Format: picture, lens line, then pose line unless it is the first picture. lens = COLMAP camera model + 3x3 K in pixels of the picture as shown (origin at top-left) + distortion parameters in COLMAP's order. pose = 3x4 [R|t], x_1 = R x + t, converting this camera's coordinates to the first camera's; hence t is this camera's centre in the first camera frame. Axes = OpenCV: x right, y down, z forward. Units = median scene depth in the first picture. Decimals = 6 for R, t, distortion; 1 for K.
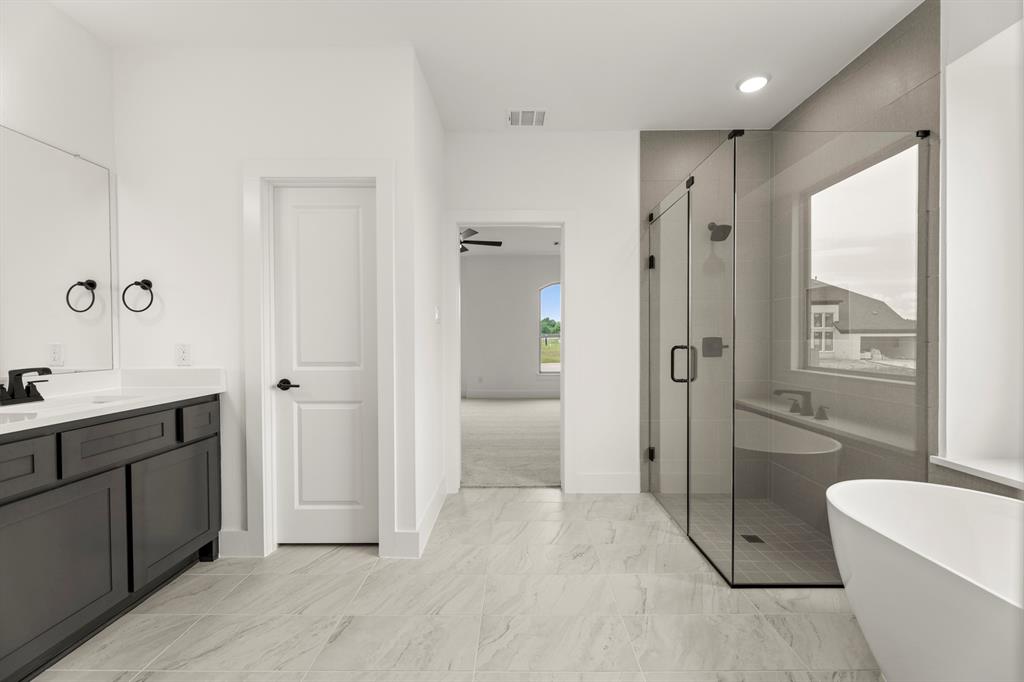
lens RADIAL K [[414.2, 0, 512.0], [0, 414.2, 341.0], [0, 0, 1]] dist [0.000852, -0.000109]
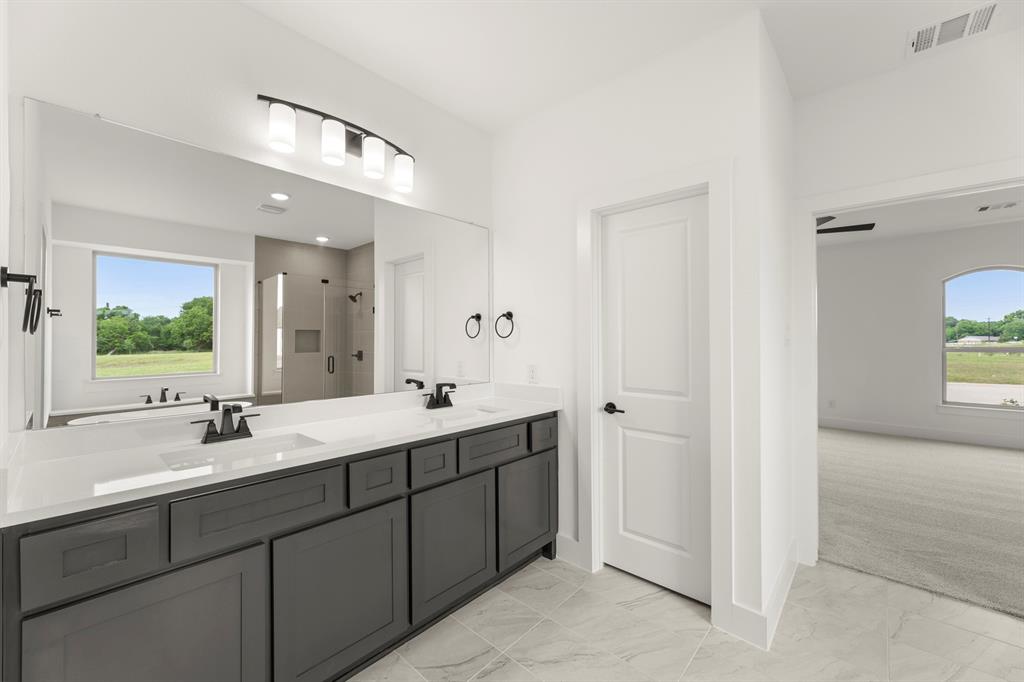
lens RADIAL K [[414.2, 0, 512.0], [0, 414.2, 341.0], [0, 0, 1]] dist [0.000852, -0.000109]
pose [[0.751451, -0.004636, -0.659773, -0.062223], [-0.006487, 0.999875, -0.014414, -0.044237], [0.659757, 0.015112, 0.751327, 0.079070]]
